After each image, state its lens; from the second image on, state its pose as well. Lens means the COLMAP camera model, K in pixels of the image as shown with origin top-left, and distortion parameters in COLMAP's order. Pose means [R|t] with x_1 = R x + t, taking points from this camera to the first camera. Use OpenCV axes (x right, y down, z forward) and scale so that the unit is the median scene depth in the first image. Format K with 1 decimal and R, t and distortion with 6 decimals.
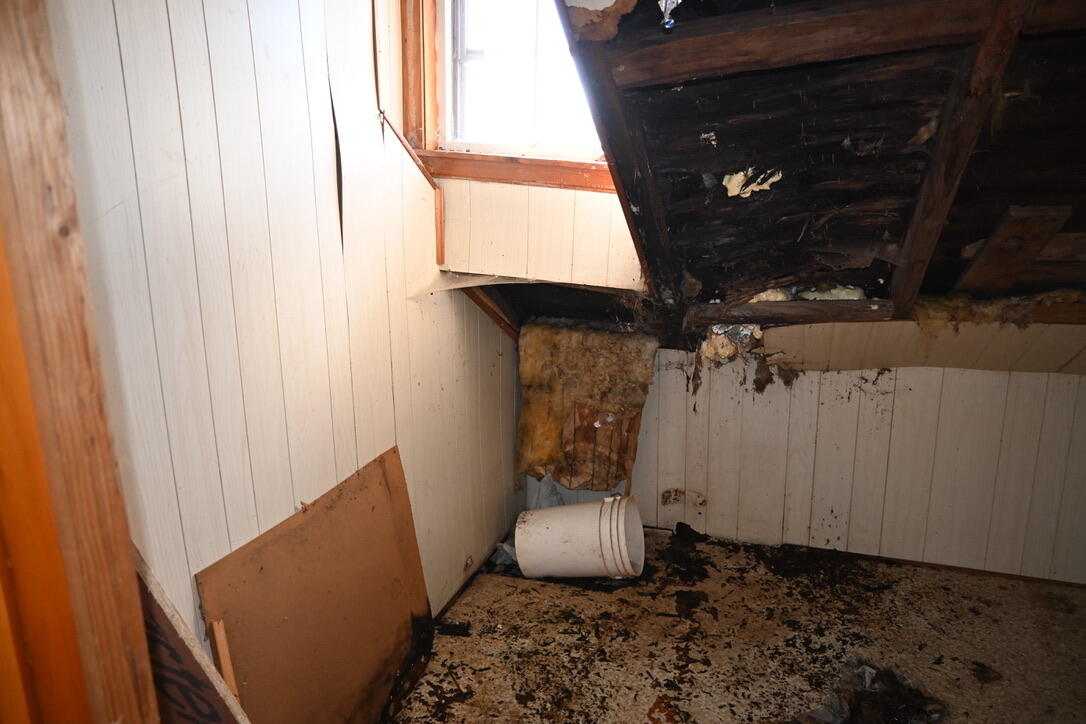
lens RADIAL K [[732.4, 0, 545.3], [0, 732.4, 357.0], [0, 0, 1]] dist [-0.018374, 0.008463]
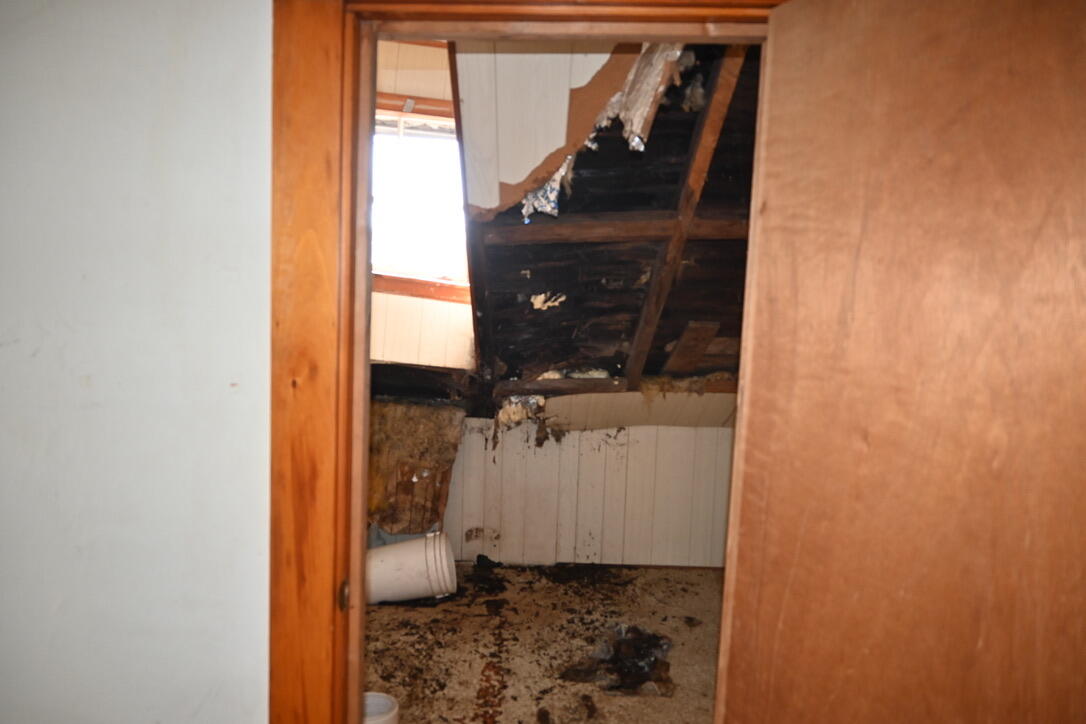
lens RADIAL K [[732.4, 0, 545.3], [0, 732.4, 357.0], [0, 0, 1]] dist [-0.018374, 0.008463]
pose [[0.936373, 0.019823, 0.350447, -0.217418], [0.028063, 0.990980, -0.131038, 0.072299], [-0.349883, 0.132535, 0.927371, -0.362936]]
